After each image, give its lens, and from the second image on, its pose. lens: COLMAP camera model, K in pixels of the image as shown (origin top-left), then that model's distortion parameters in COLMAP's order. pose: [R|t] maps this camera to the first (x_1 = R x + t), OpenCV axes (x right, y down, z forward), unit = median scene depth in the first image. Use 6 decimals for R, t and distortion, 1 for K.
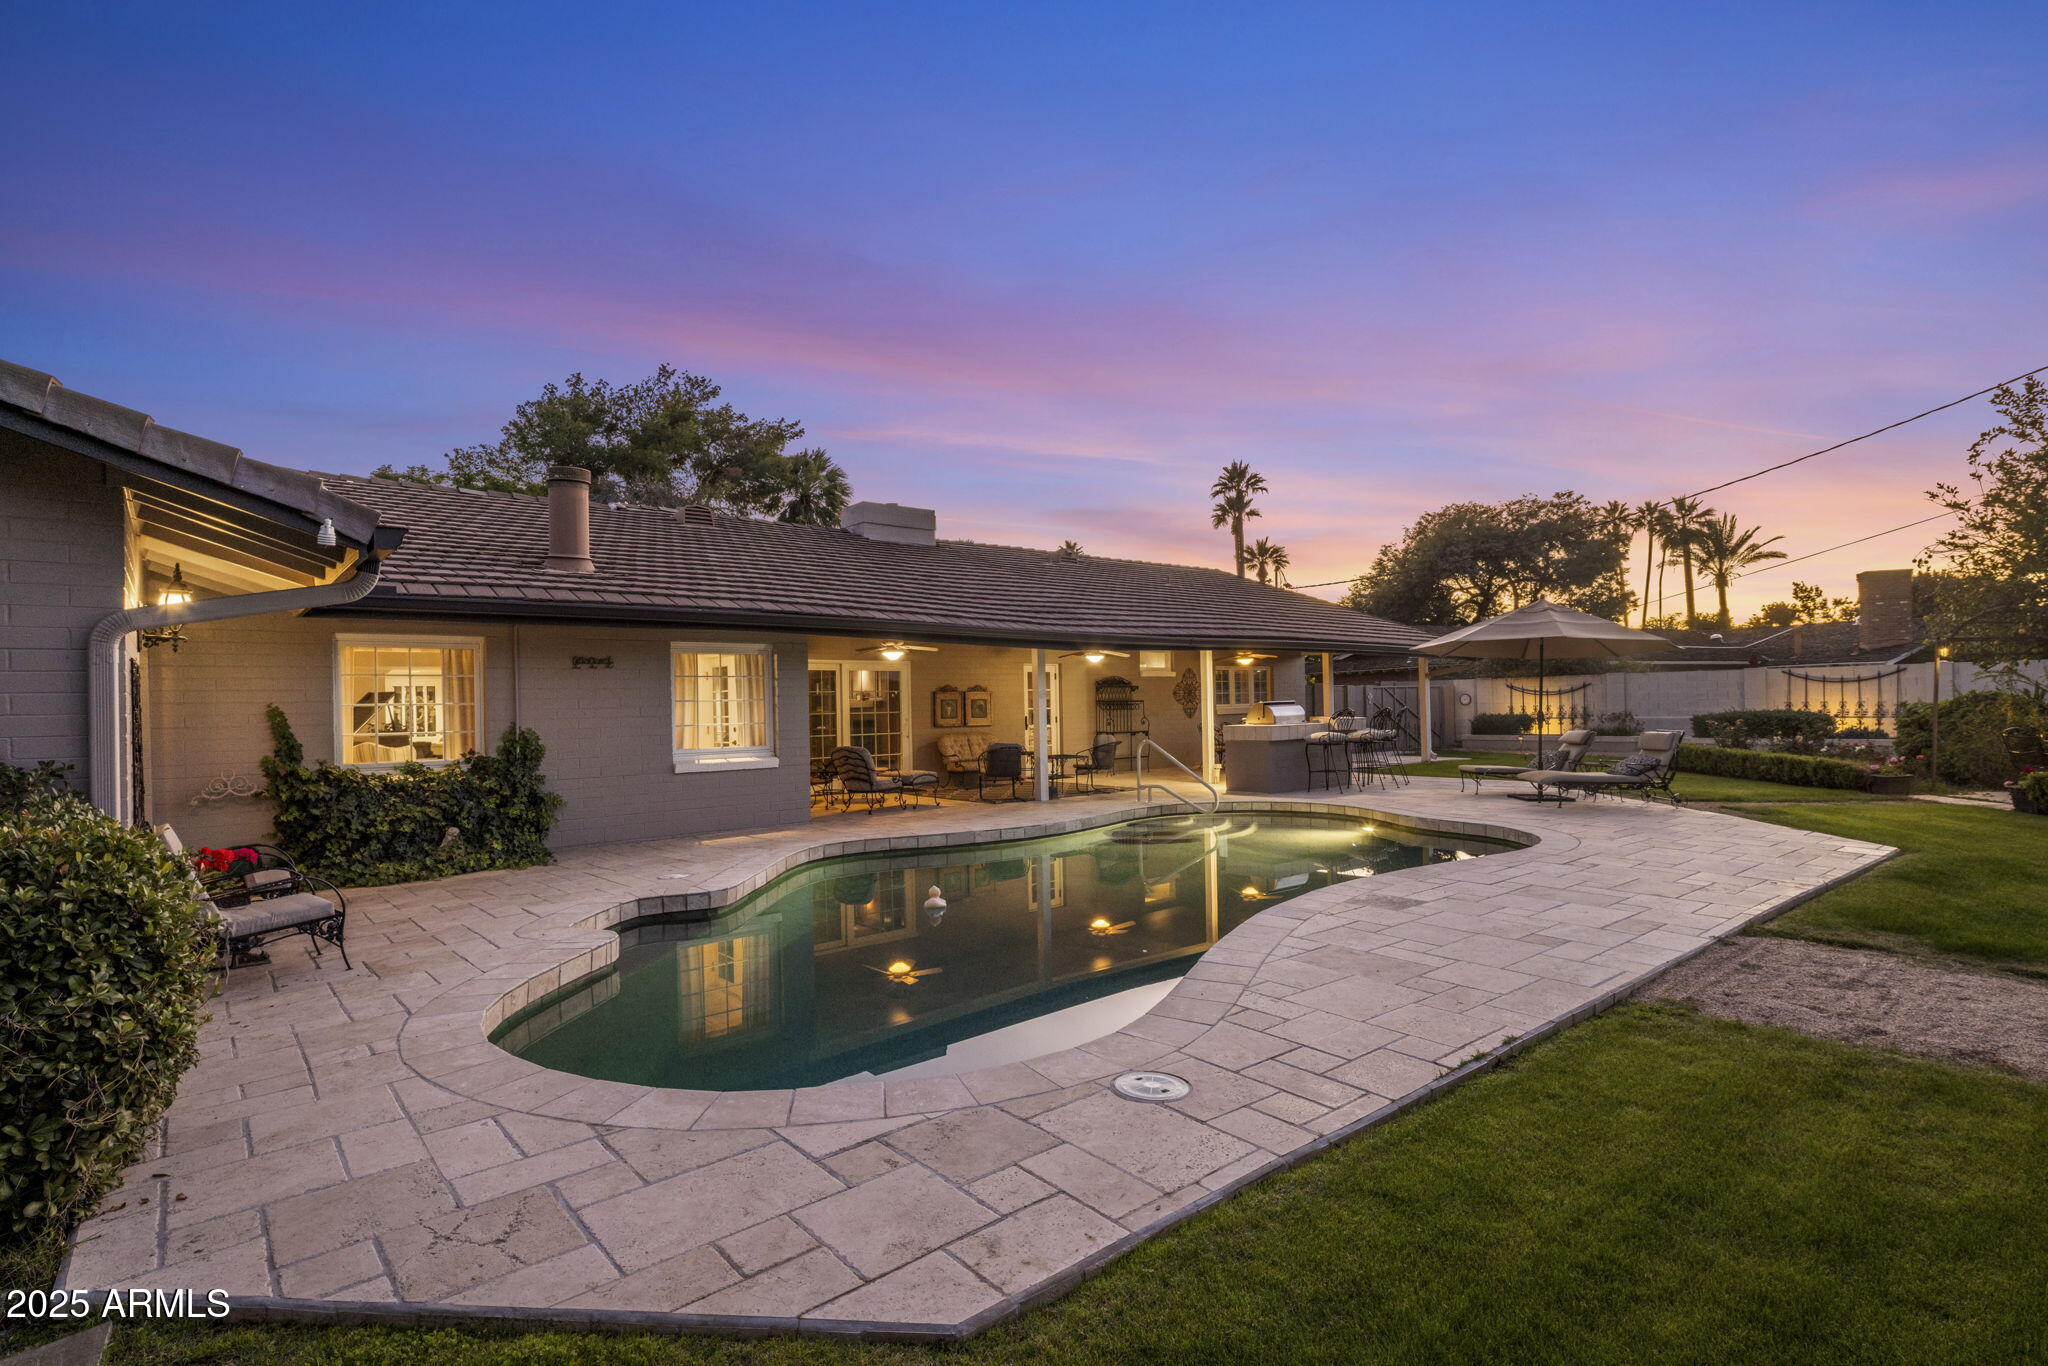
lens RADIAL K [[992.6, 0, 1031.1], [0, 992.6, 707.0], [0, 0, 1]] dist [0.001521, -0.000098]
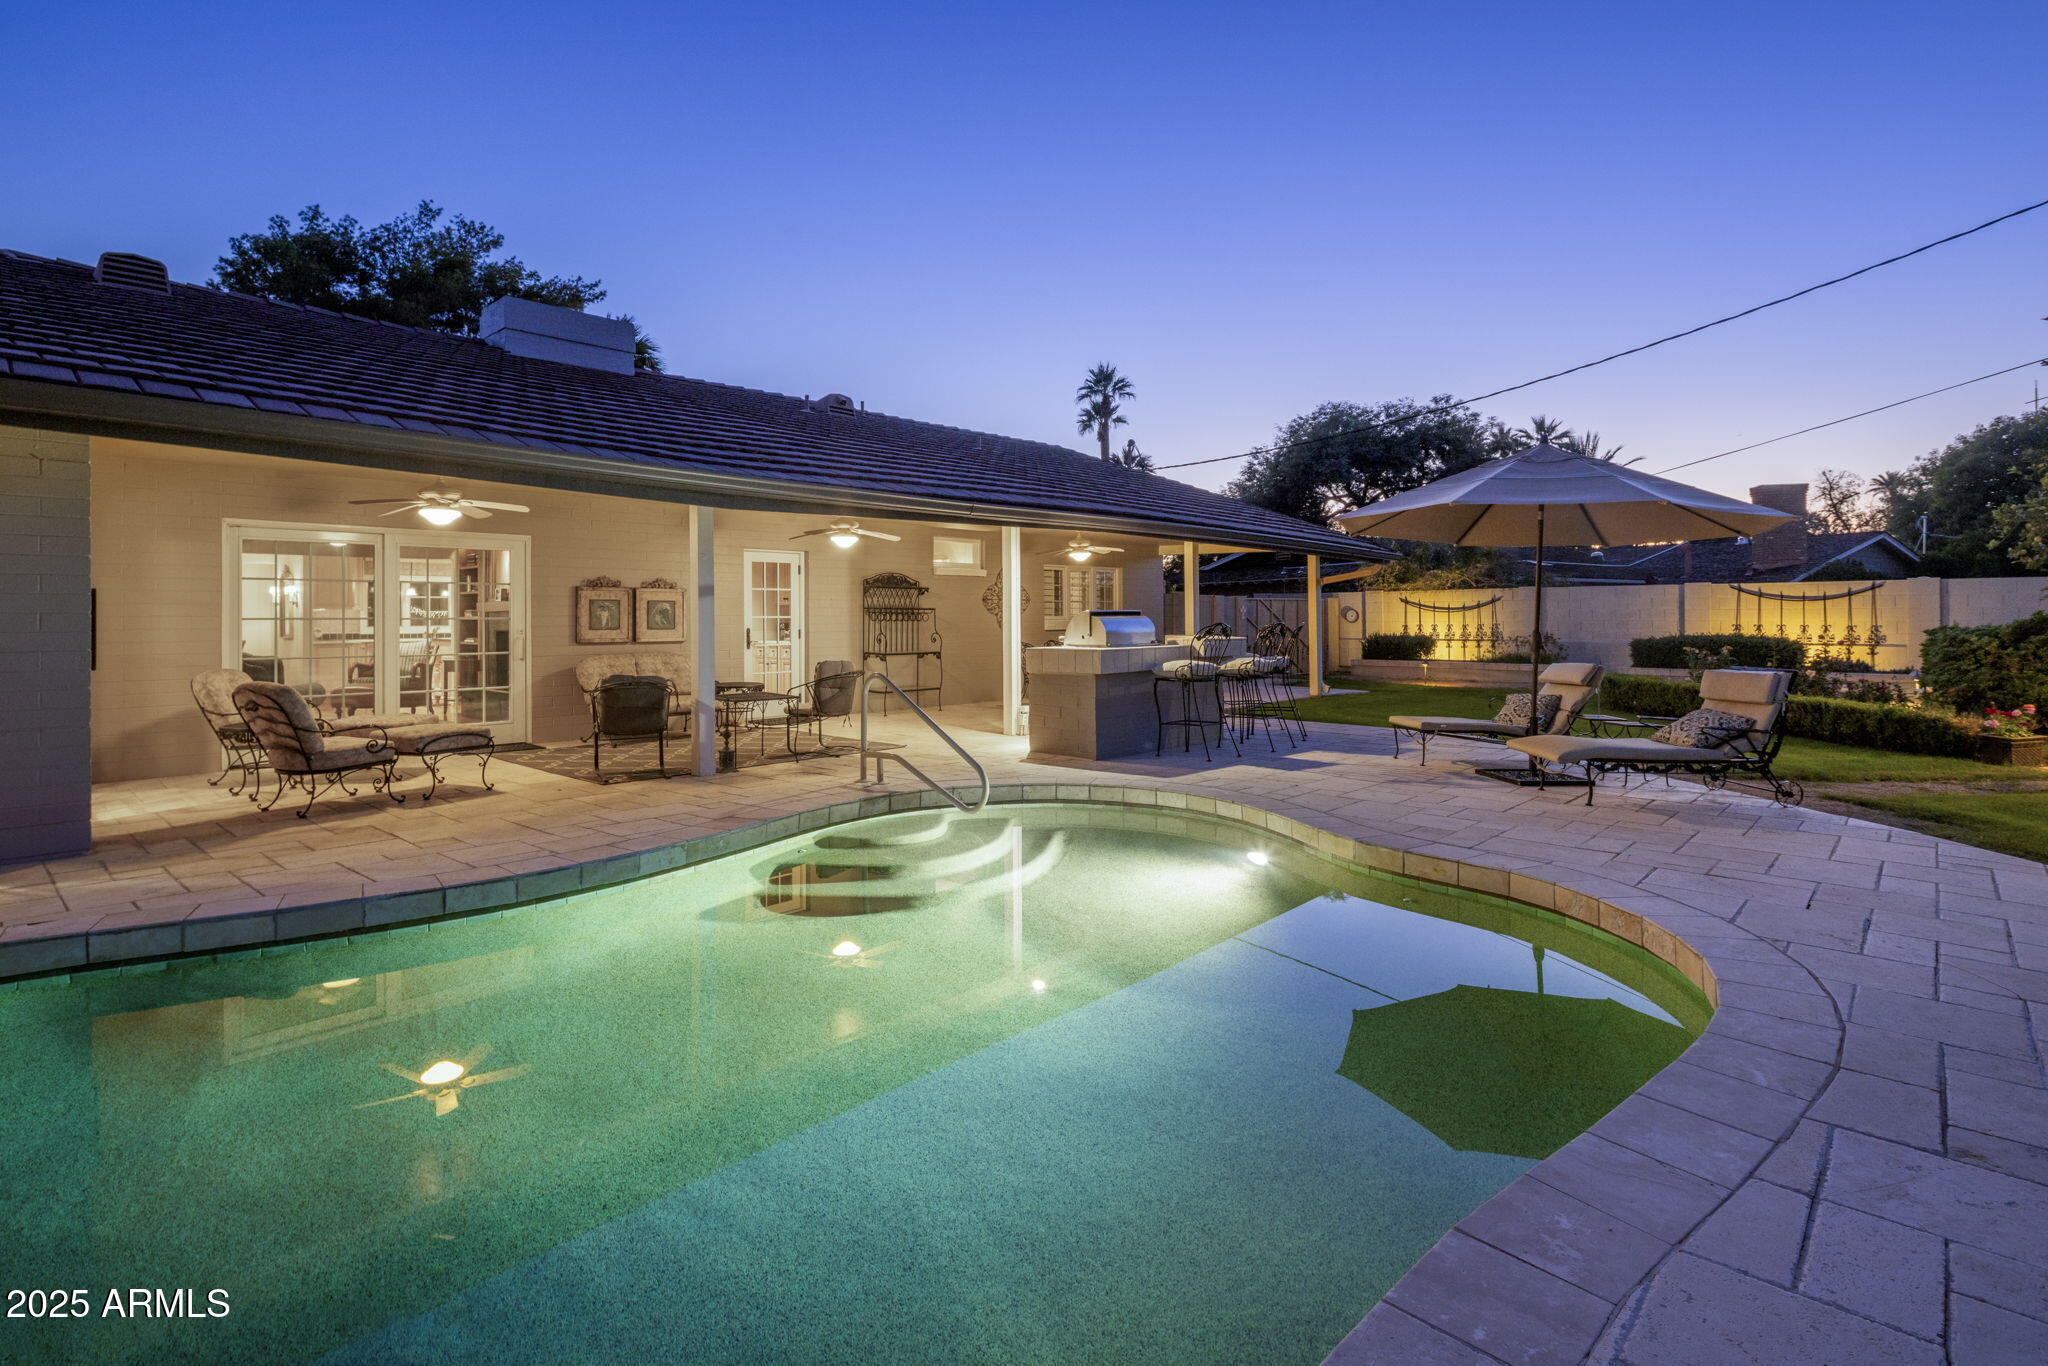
lens RADIAL K [[1057.9, 0, 1019.5], [0, 1057.9, 616.6], [0, 0, 1]] dist [-0.001275, -0.000616]
pose [[0.991687, 0.015885, 0.127688, 0.053630], [-0.015435, 0.999871, -0.004515, 0.001187], [-0.127743, 0.002507, 0.991804, 0.176333]]
